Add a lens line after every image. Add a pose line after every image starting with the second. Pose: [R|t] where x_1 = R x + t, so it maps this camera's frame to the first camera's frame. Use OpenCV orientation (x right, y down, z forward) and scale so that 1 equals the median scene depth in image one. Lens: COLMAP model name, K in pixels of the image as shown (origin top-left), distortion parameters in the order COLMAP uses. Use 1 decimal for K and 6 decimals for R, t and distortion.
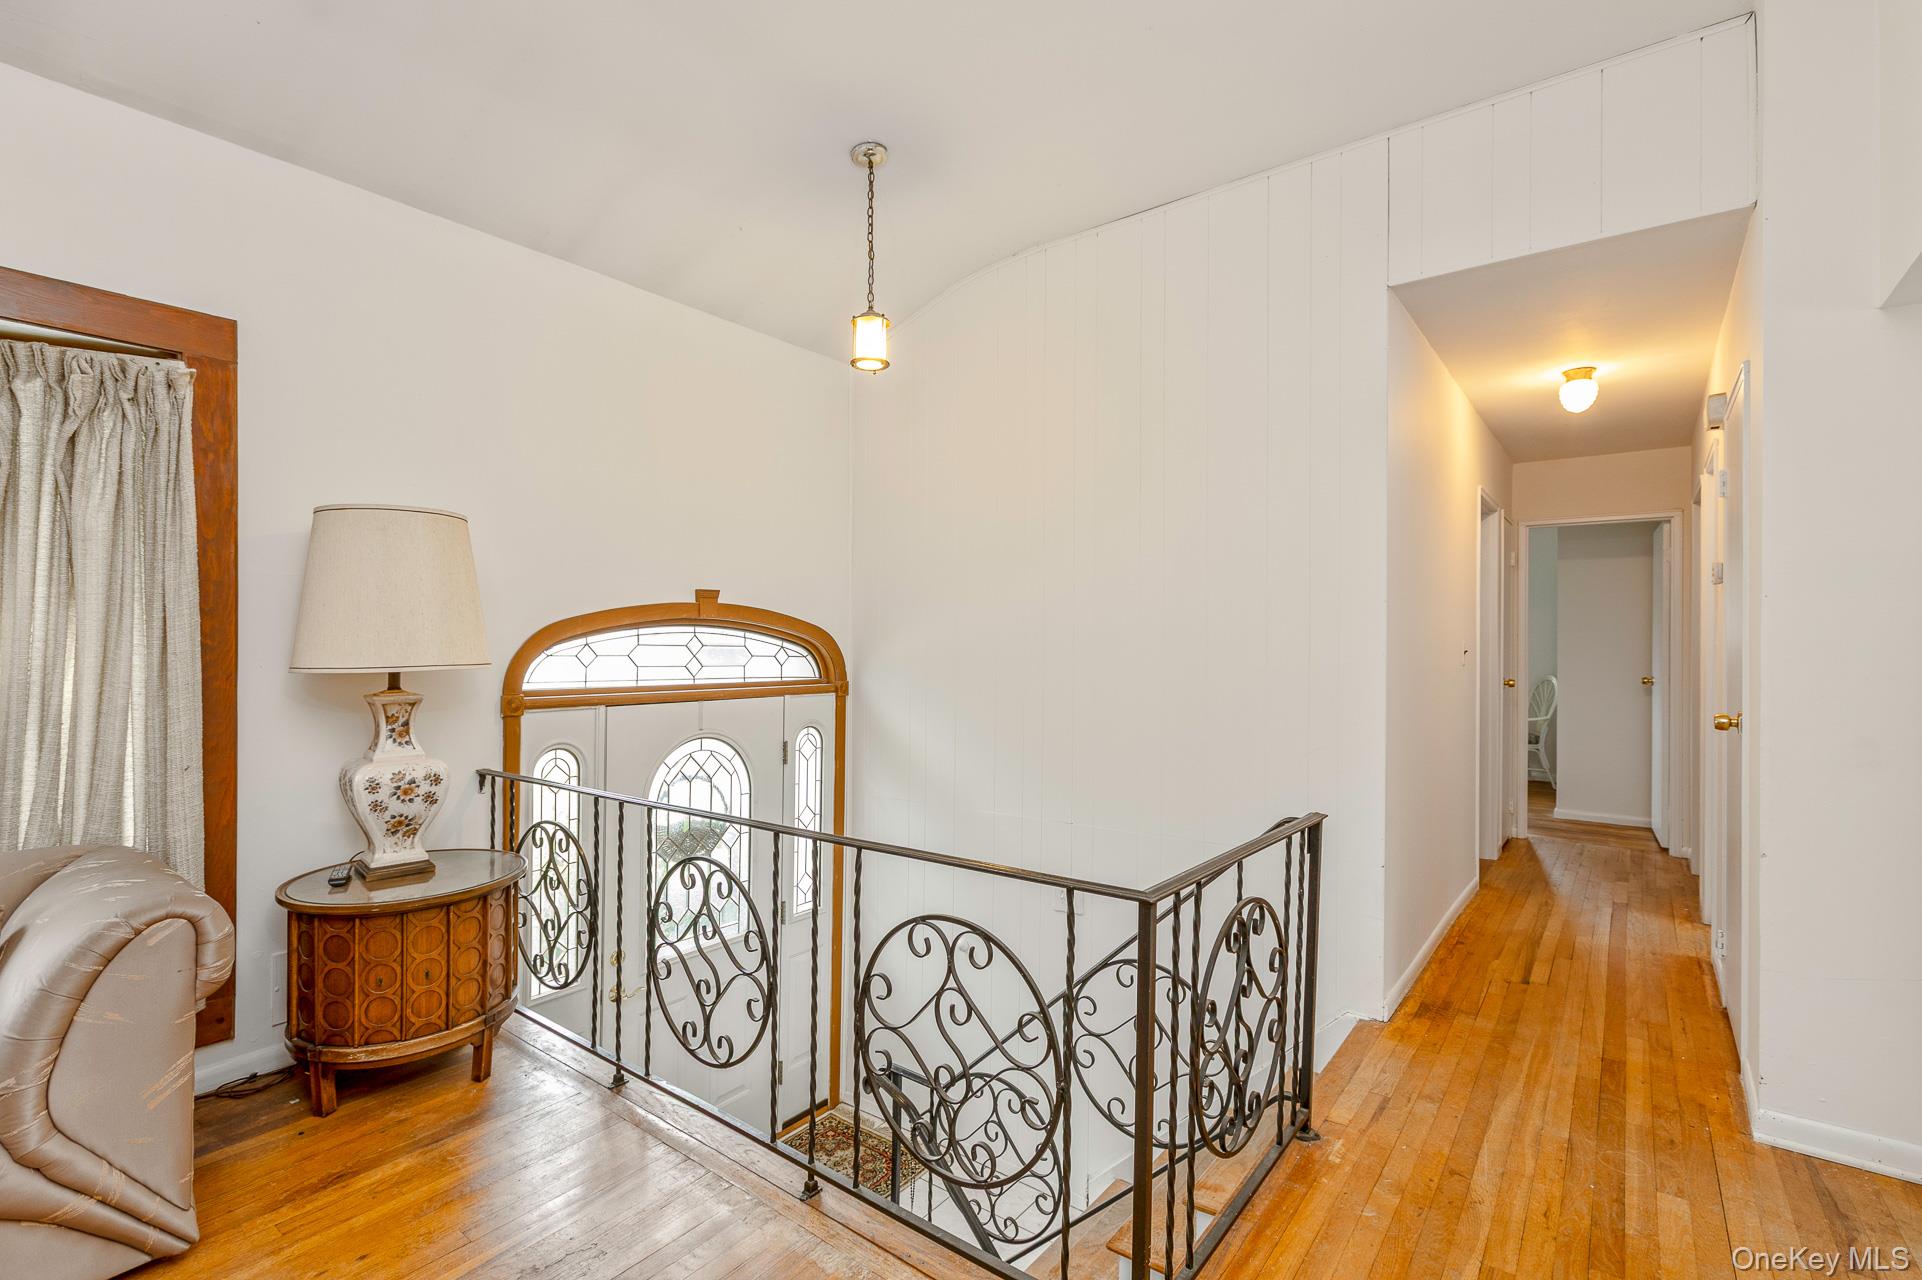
lens RADIAL K [[874.9, 0, 962.0], [0, 874.9, 636.5], [0, 0, 1]] dist [0.006002, -0.002776]
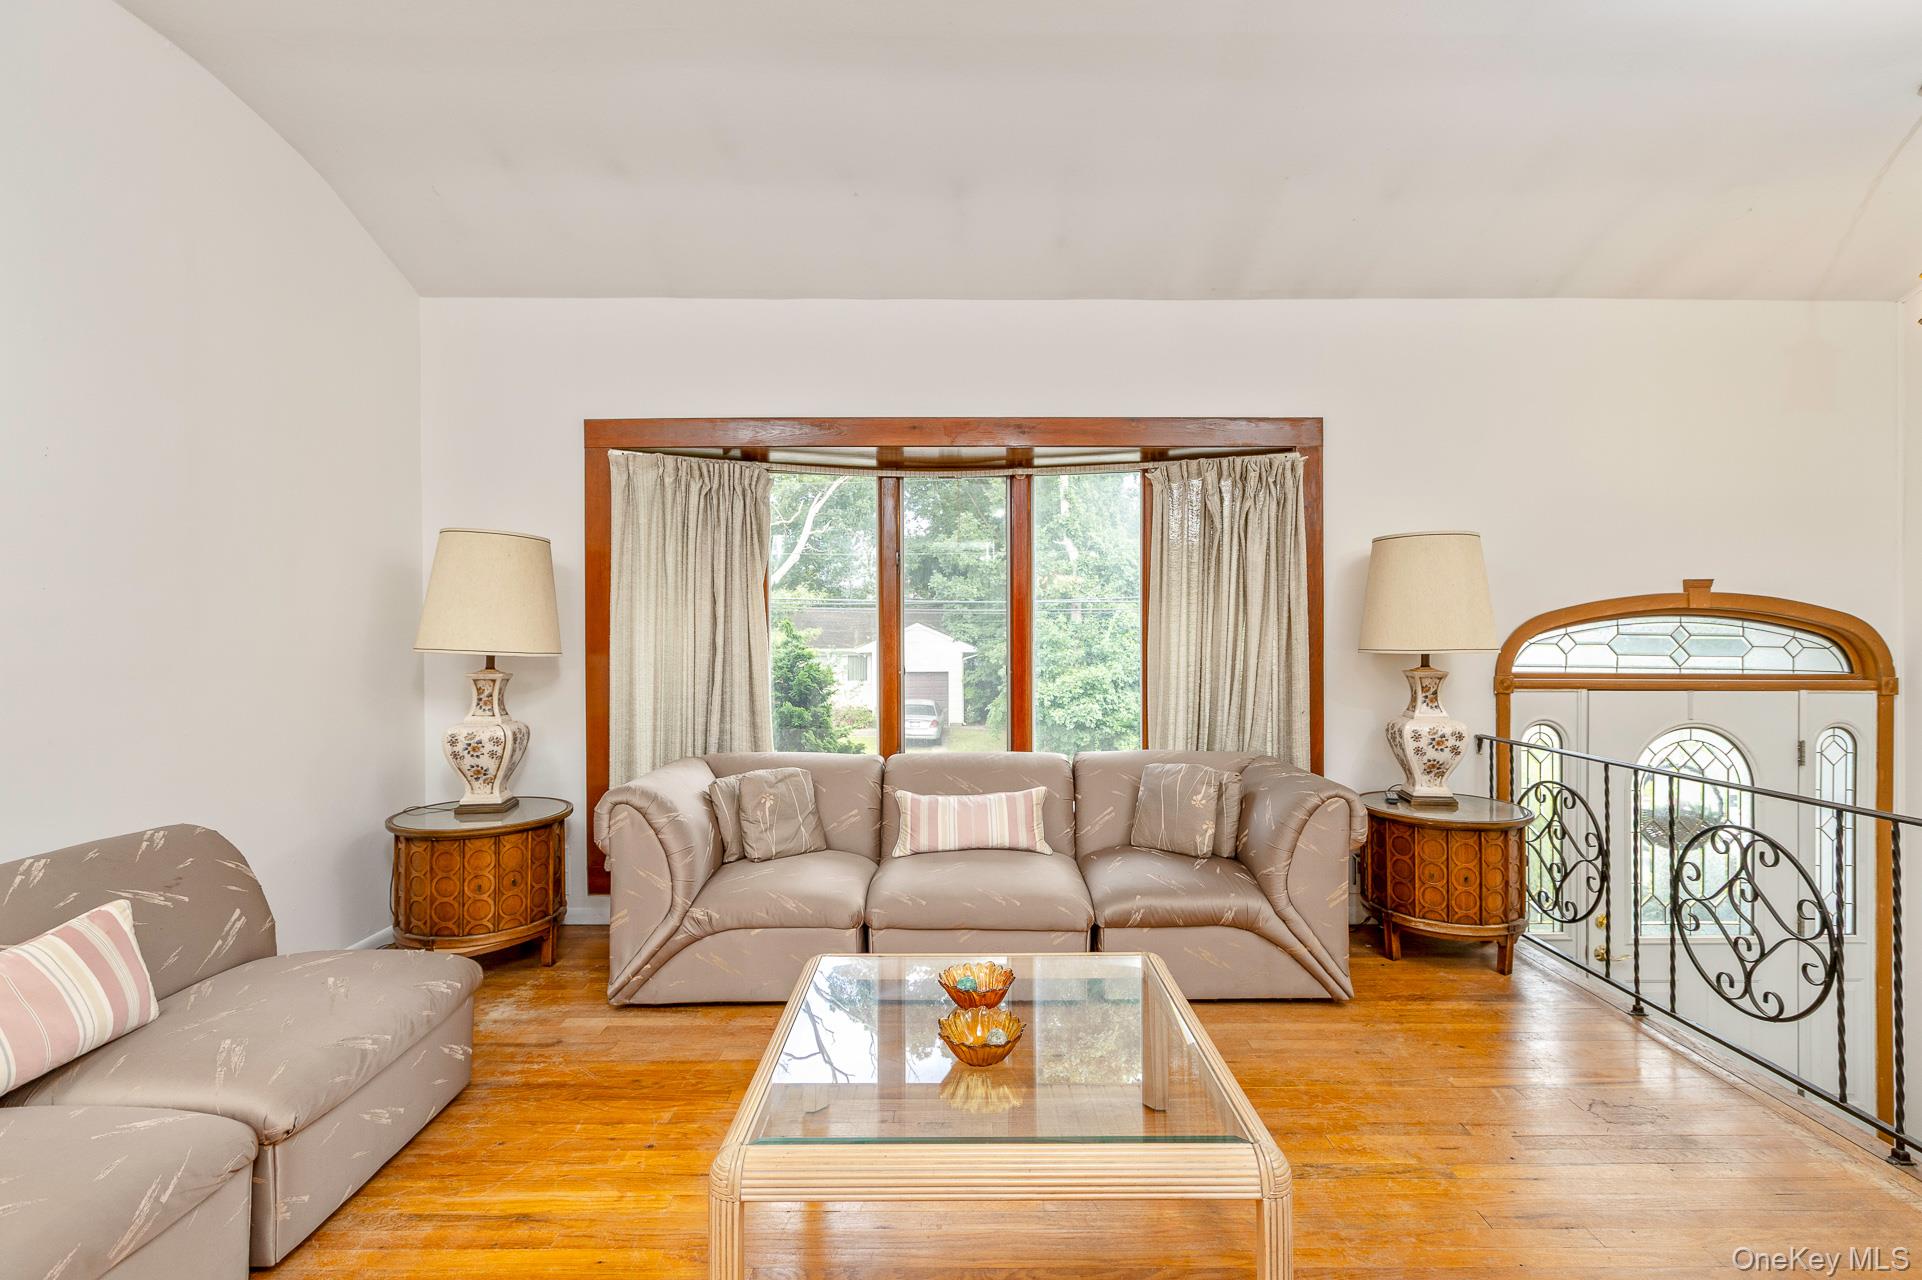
lens RADIAL K [[874.9, 0, 956.1], [0, 874.9, 634.9], [0, 0, 1]] dist [0.006002, -0.002776]
pose [[0.607343, -0.001564, -0.794439, -0.018176], [0.004976, 0.999986, 0.001835, 0.005850], [0.794425, -0.005067, 0.607342, -0.407298]]
